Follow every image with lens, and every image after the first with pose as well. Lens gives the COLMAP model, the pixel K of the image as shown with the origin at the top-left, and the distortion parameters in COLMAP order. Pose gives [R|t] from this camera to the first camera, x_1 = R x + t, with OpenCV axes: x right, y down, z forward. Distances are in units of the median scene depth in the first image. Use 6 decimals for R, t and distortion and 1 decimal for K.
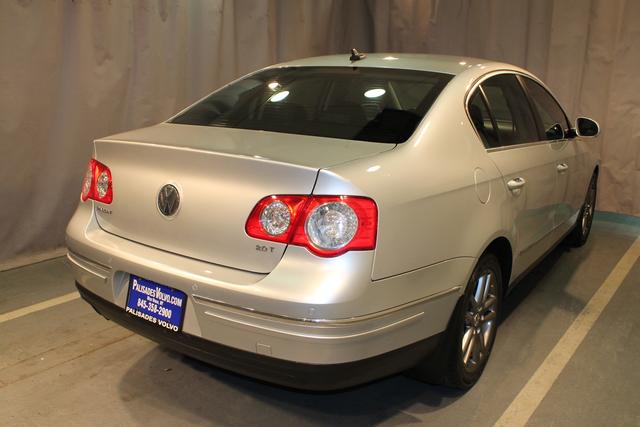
lens RADIAL K [[588.1, 0, 321.2], [0, 588.1, 210.8], [0, 0, 1]] dist [-0.085205, 0.000000]
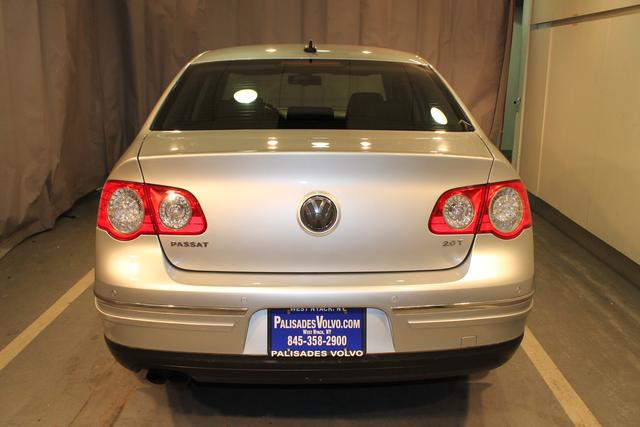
lens RADIAL K [[612.1, 0, 318.1], [0, 612.1, 207.1], [0, 0, 1]] dist [0.079596, 0.000000]
pose [[0.816483, -0.148830, 0.557858, -0.769661], [0.150408, 0.987673, 0.043362, -0.068089], [-0.557434, 0.048502, 0.828803, 0.235150]]
